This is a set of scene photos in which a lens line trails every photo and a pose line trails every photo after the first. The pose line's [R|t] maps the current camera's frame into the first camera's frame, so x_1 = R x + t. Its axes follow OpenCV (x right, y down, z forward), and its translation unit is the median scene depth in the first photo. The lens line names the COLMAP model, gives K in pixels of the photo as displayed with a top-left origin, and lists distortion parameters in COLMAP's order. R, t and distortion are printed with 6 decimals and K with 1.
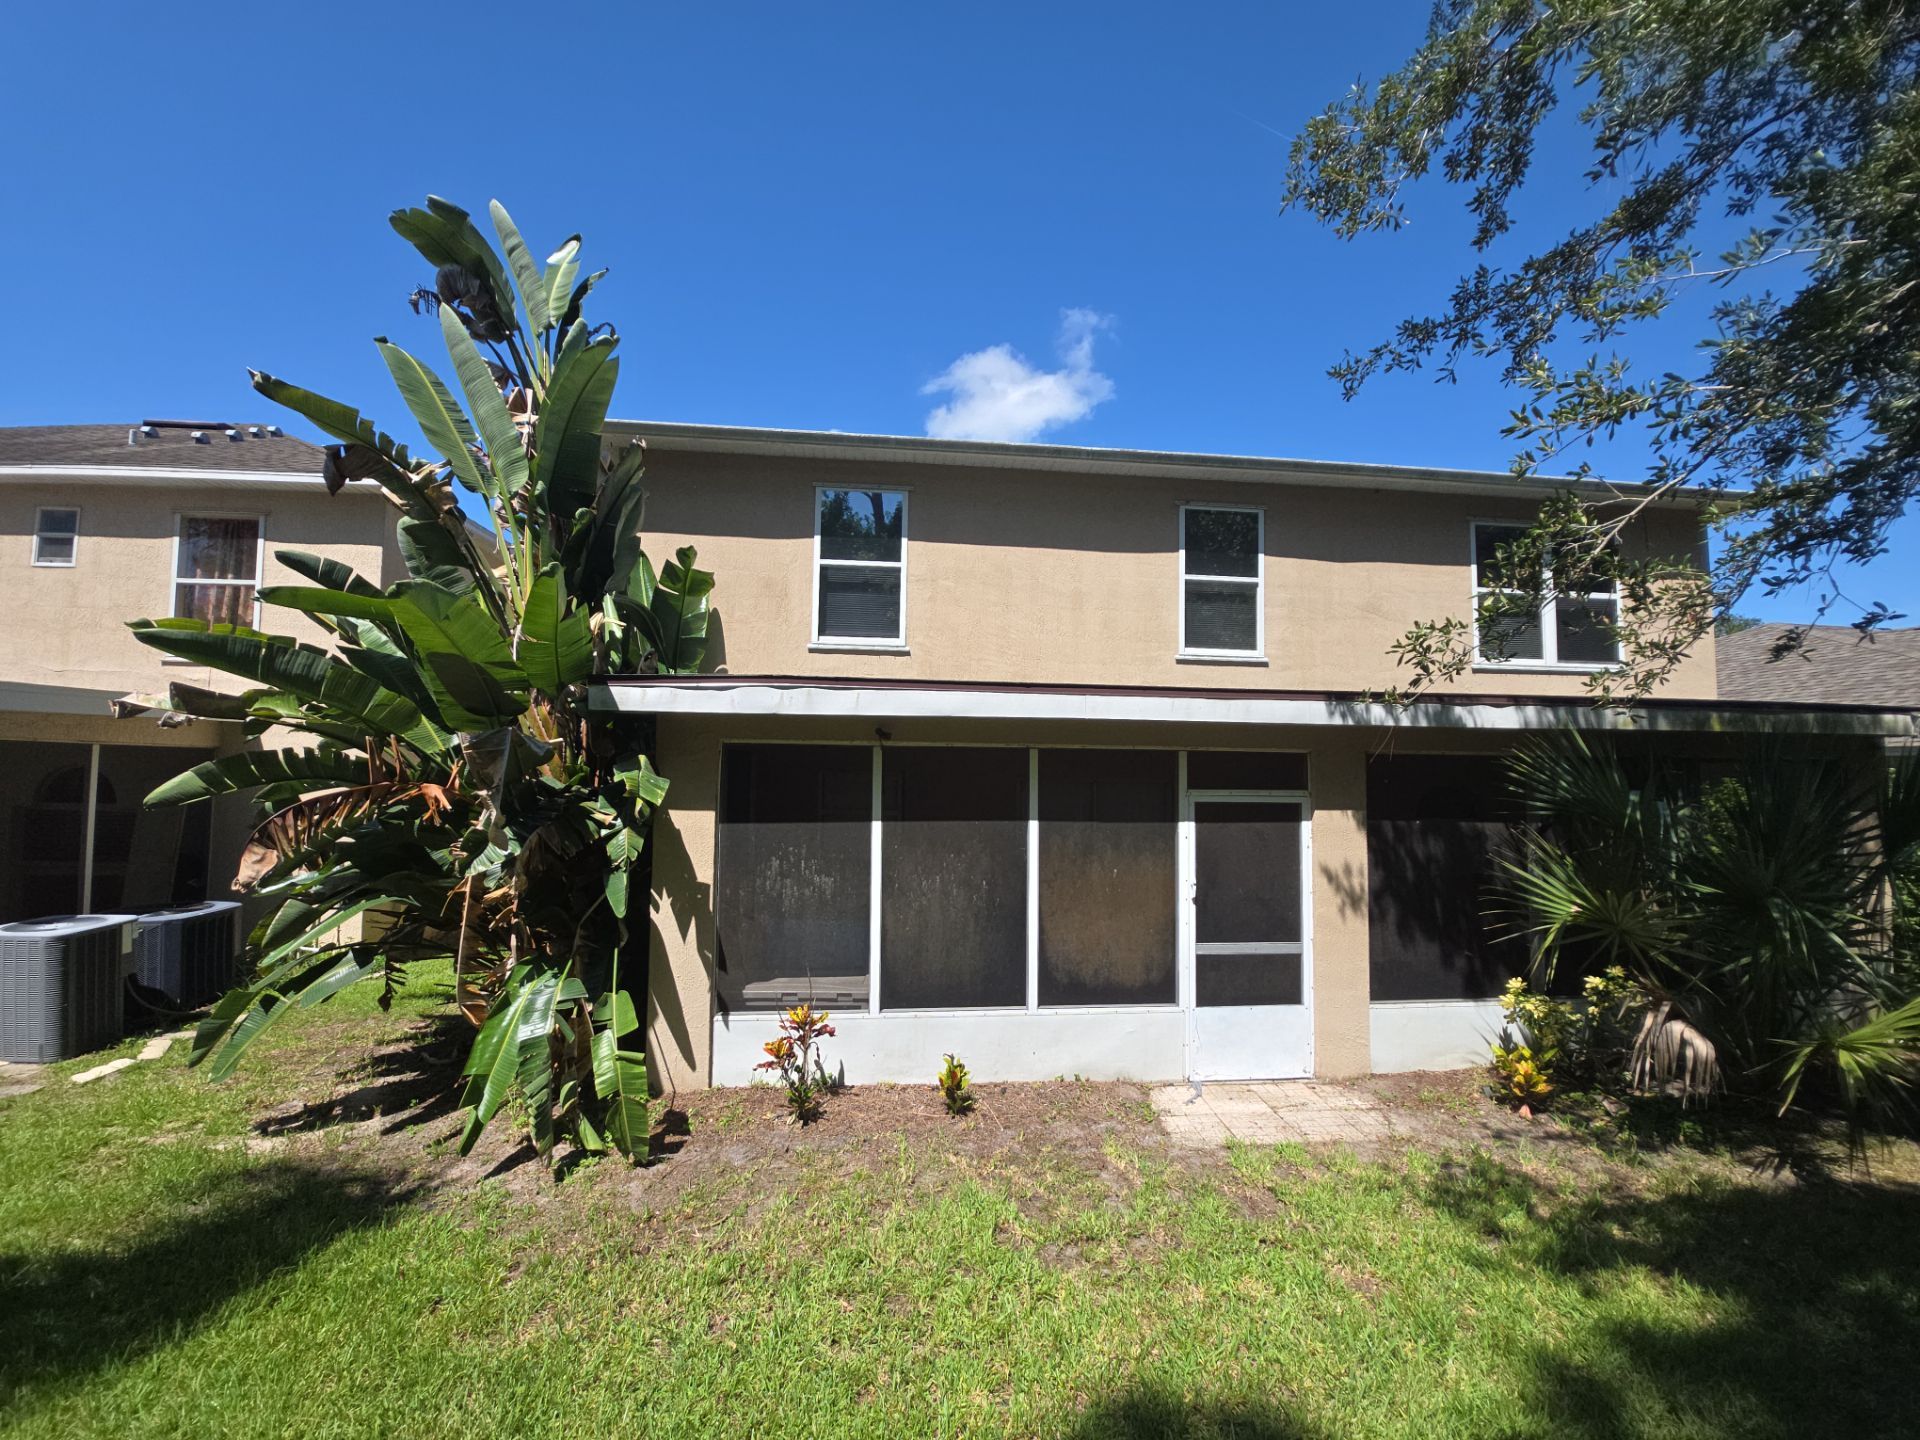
lens RADIAL K [[774.5, 0, 953.7], [0, 774.5, 715.9], [0, 0, 1]] dist [0.000605, -0.009614]
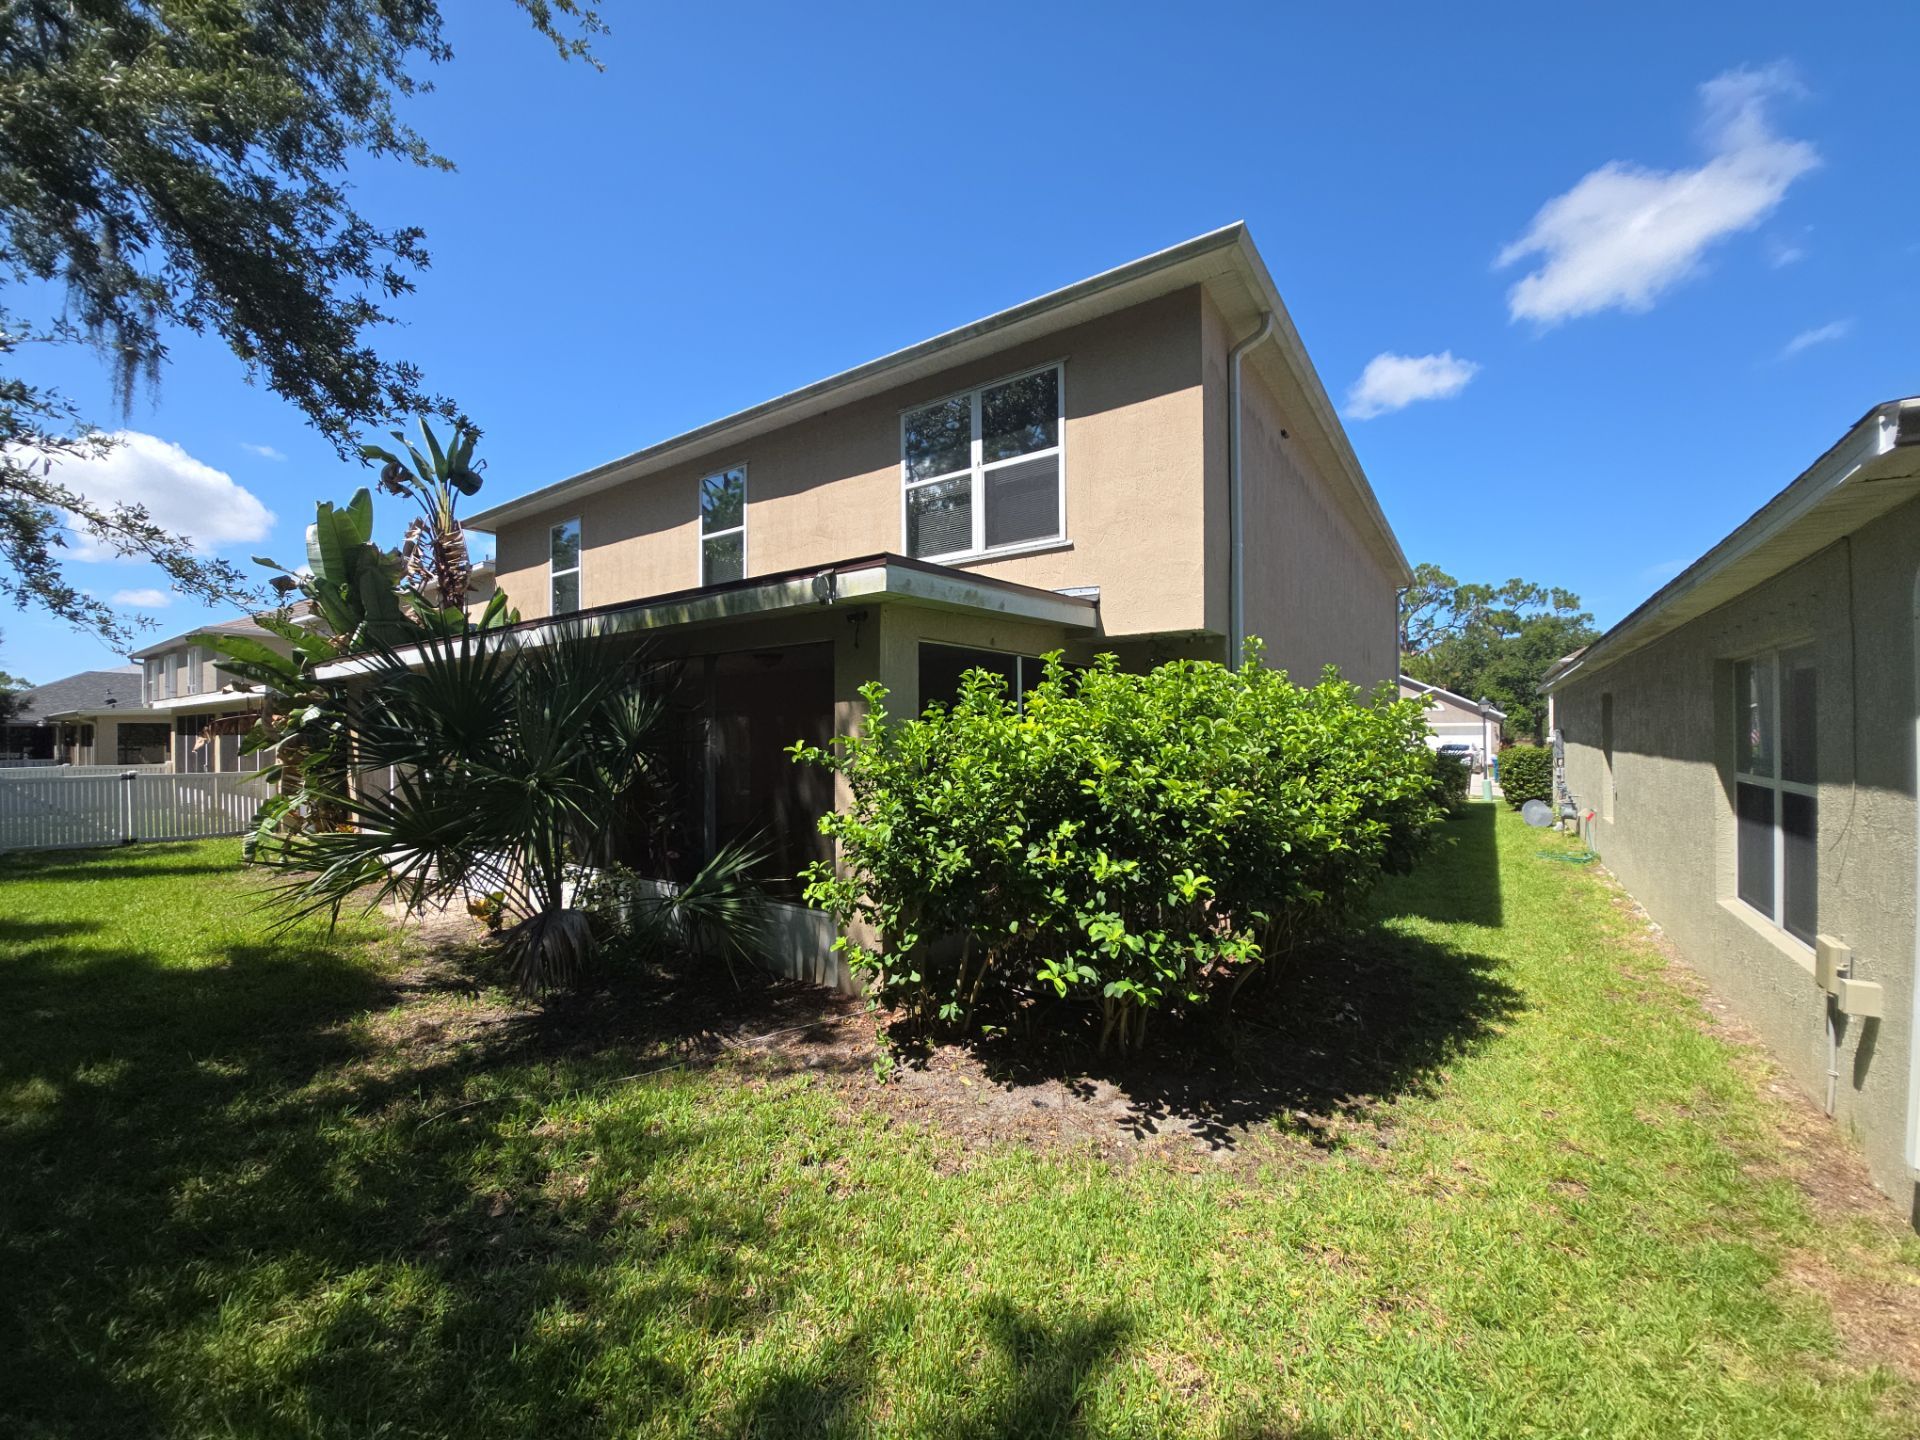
lens RADIAL K [[743.1, 0, 957.5], [0, 743.1, 725.6], [0, 0, 1]] dist [-0.014798, -0.004087]
pose [[0.758961, -0.024194, -0.650686, 1.983402], [0.064303, 0.997209, 0.037925, 0.142015], [0.647953, -0.070625, 0.758399, 0.523153]]
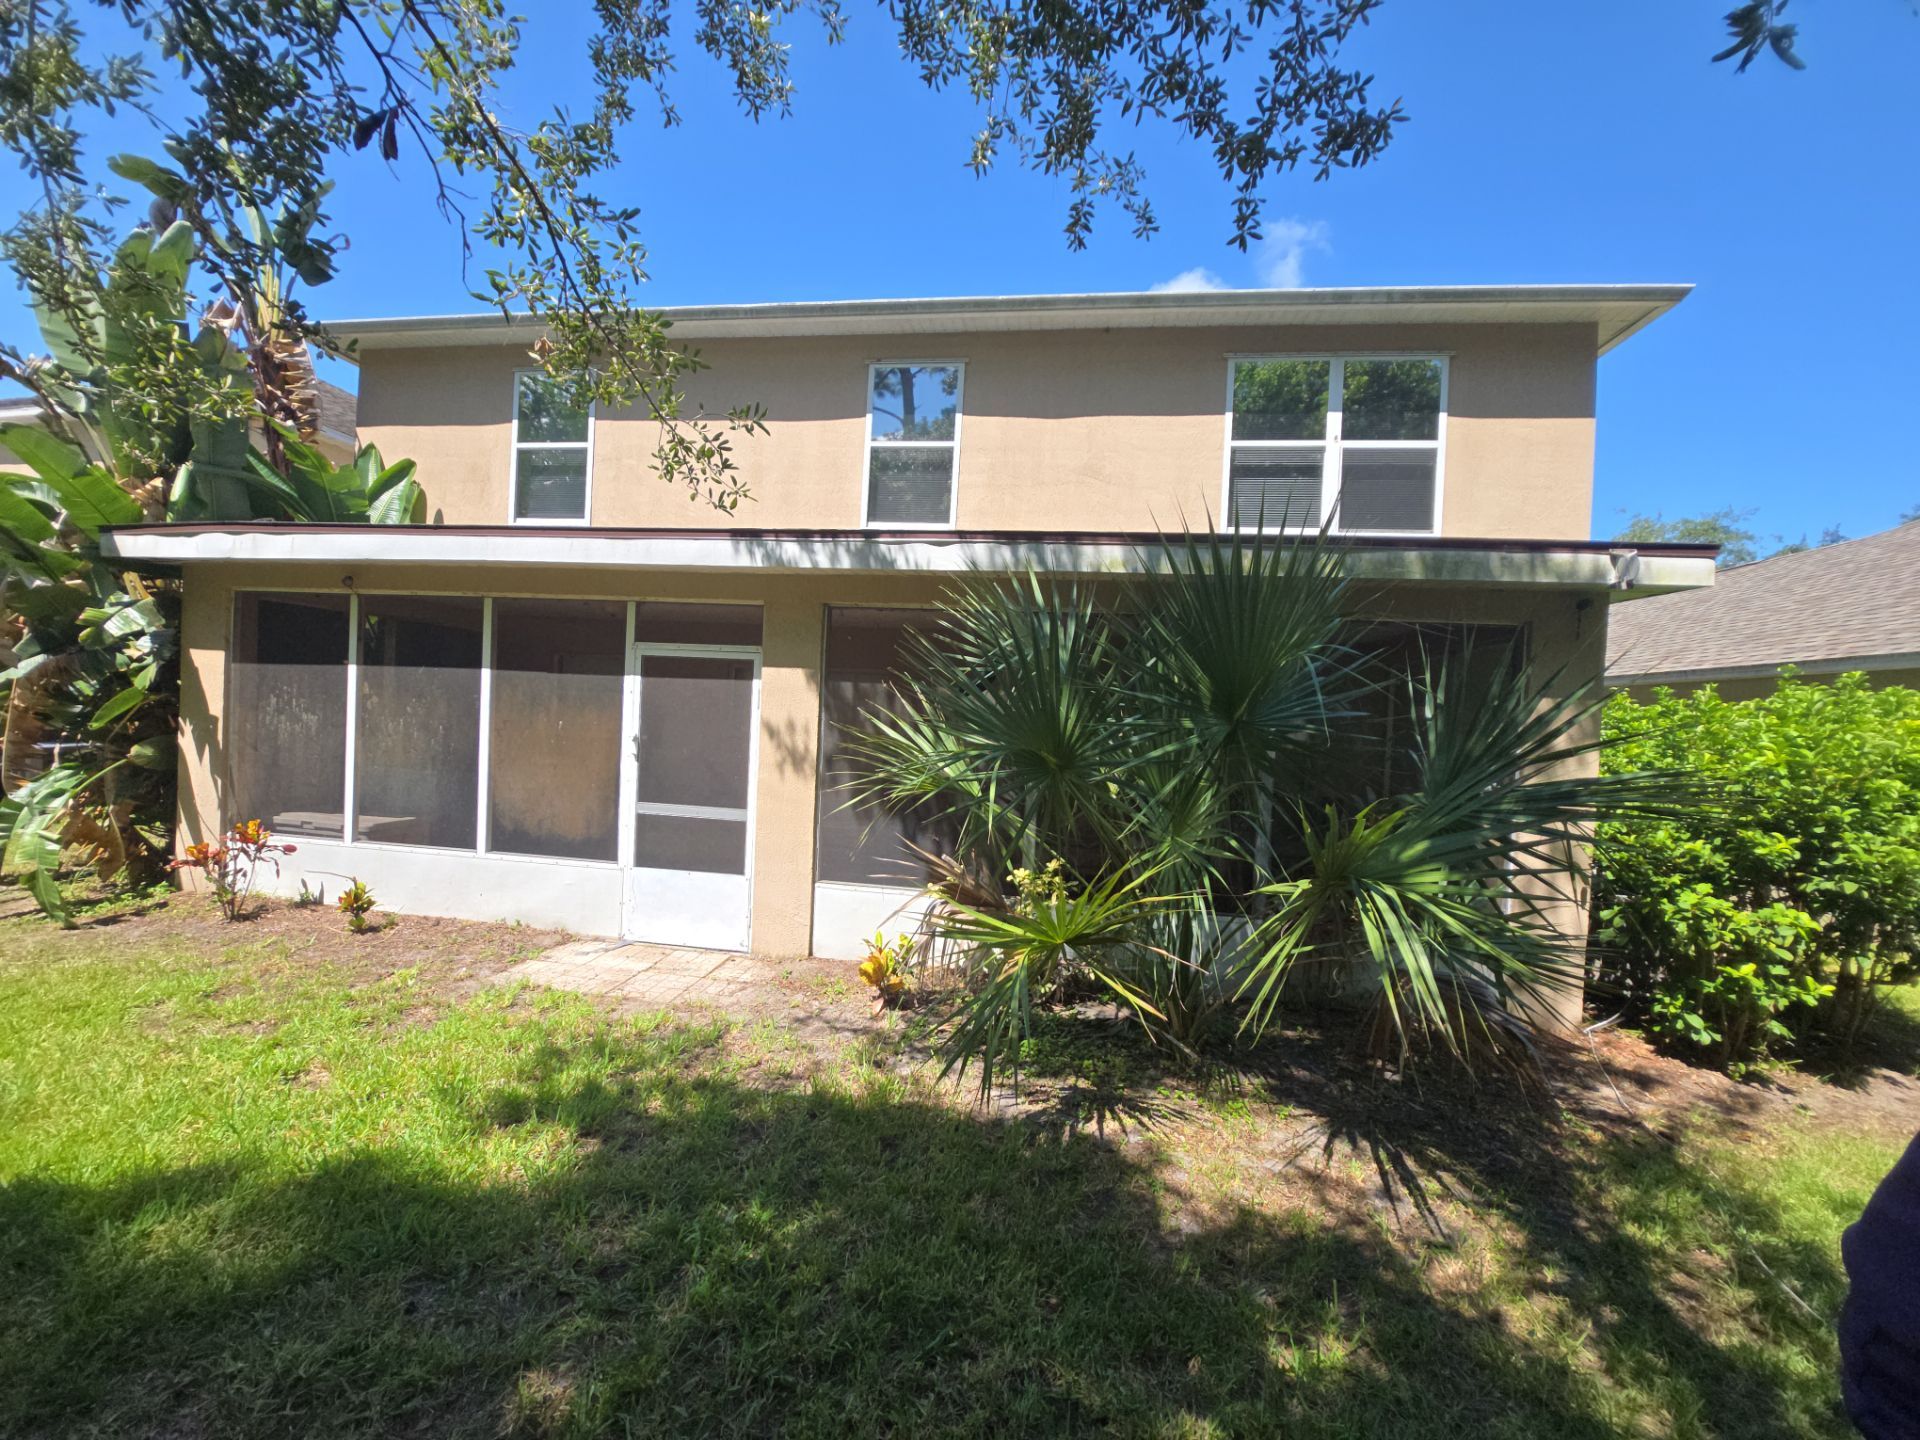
lens RADIAL K [[758.6, 0, 960.0], [0, 758.6, 720.0], [0, 0, 1]] dist [-0.000925, -0.009493]
pose [[0.969811, 0.034877, -0.241351, 0.916243], [-0.017649, 0.997163, 0.073178, 0.115887], [0.243218, -0.066709, 0.967675, 0.194170]]
